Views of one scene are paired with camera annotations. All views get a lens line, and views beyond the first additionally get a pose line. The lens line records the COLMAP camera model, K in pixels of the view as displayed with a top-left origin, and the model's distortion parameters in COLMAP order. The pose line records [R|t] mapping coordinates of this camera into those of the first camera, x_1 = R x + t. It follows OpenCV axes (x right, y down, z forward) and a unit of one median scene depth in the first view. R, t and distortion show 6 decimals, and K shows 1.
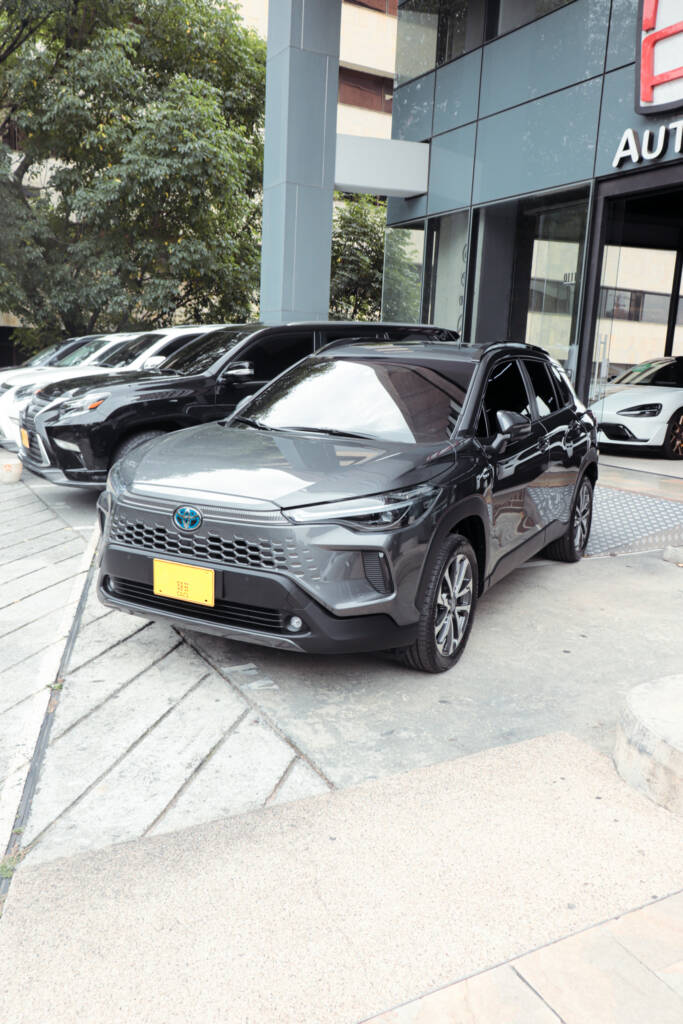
lens RADIAL K [[858.6, 0, 341.5], [0, 858.6, 512.0], [0, 0, 1]] dist [0.042376, -0.011773]
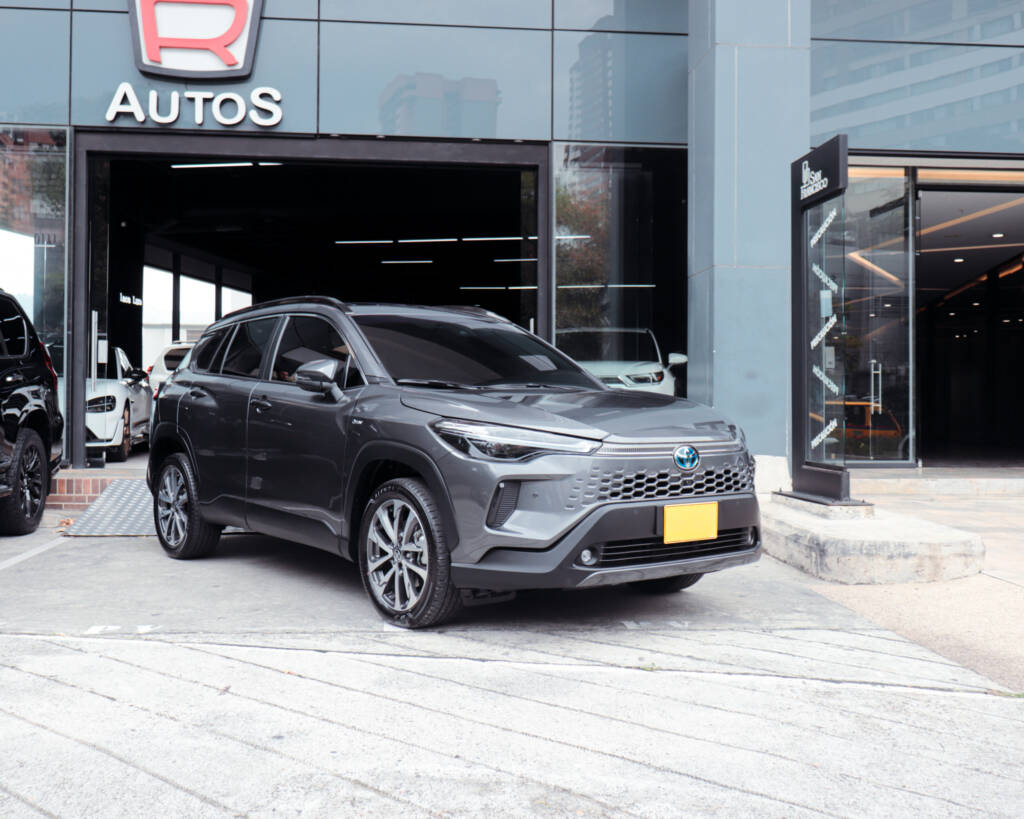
lens RADIAL K [[1119.5, 0, 512.0], [0, 1119.5, 409.5], [0, 0, 1]] dist [0.014625, 0.020343]
pose [[0.360803, -0.042357, 0.931680, -0.865712], [0.175537, 0.984199, -0.023234, -0.031289], [-0.915974, 0.171927, 0.362537, 0.418429]]
